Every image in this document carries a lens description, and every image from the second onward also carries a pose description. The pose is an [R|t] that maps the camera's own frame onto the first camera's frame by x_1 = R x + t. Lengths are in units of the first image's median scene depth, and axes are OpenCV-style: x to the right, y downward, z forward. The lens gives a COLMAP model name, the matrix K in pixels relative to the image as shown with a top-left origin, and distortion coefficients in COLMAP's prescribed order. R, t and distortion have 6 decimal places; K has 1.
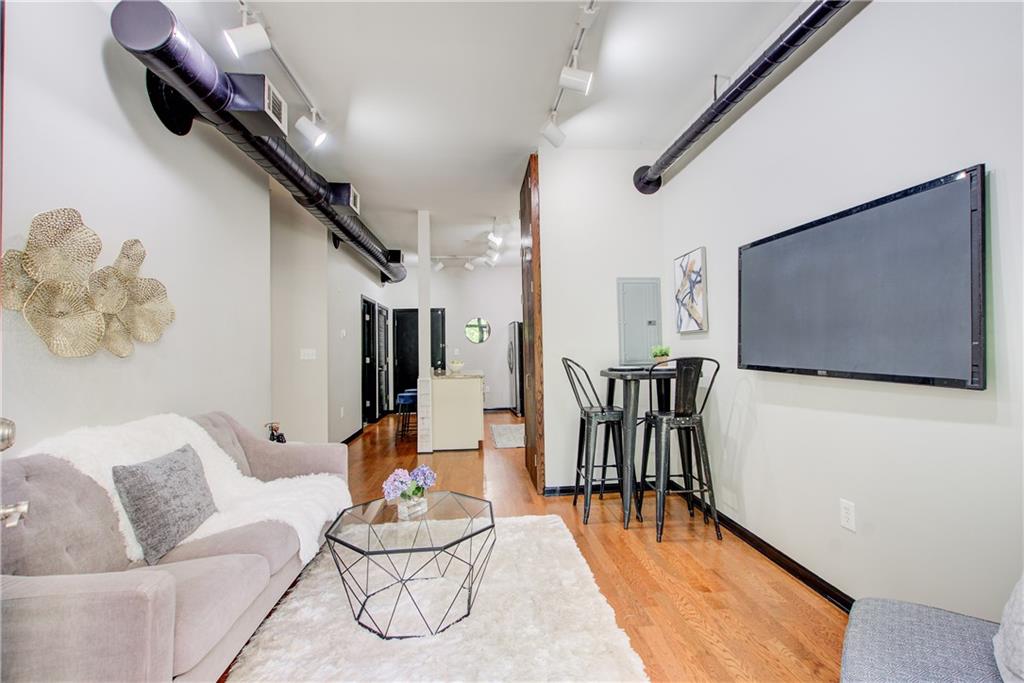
lens RADIAL K [[456.2, 0, 522.4], [0, 456.2, 344.4], [0, 0, 1]] dist [0.005623, -0.002820]
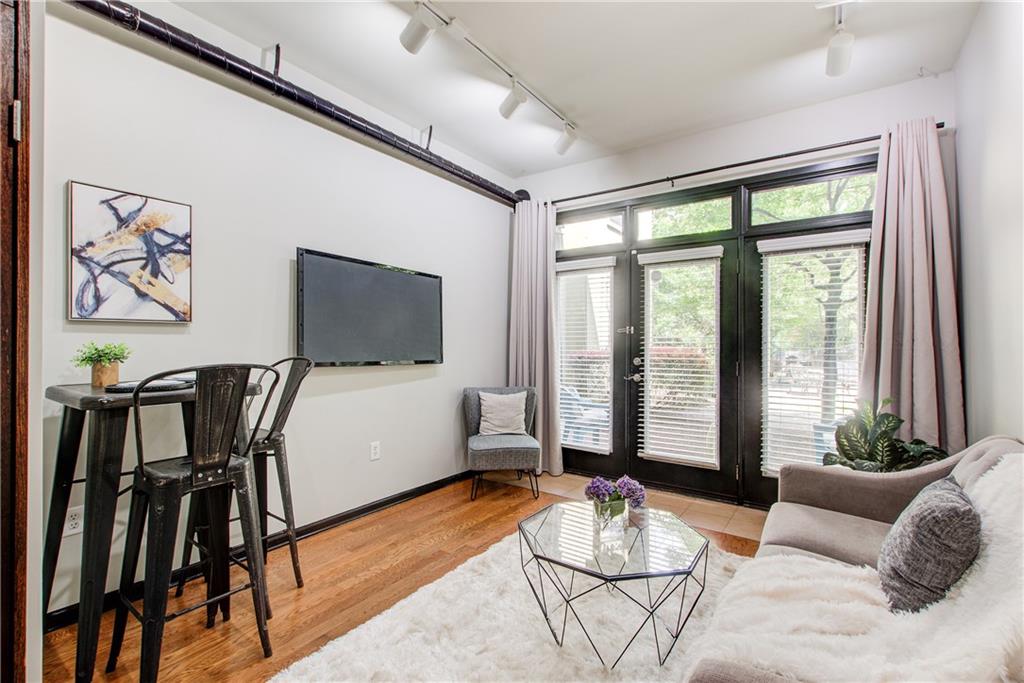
lens RADIAL K [[456.2, 0, 519.6], [0, 456.2, 338.6], [0, 0, 1]] dist [0.005623, -0.002820]
pose [[-0.761456, 0.006027, 0.648188, -0.430587], [-0.011292, 0.999682, -0.022561, 0.003863], [-0.648118, -0.024499, -0.761146, 1.139196]]
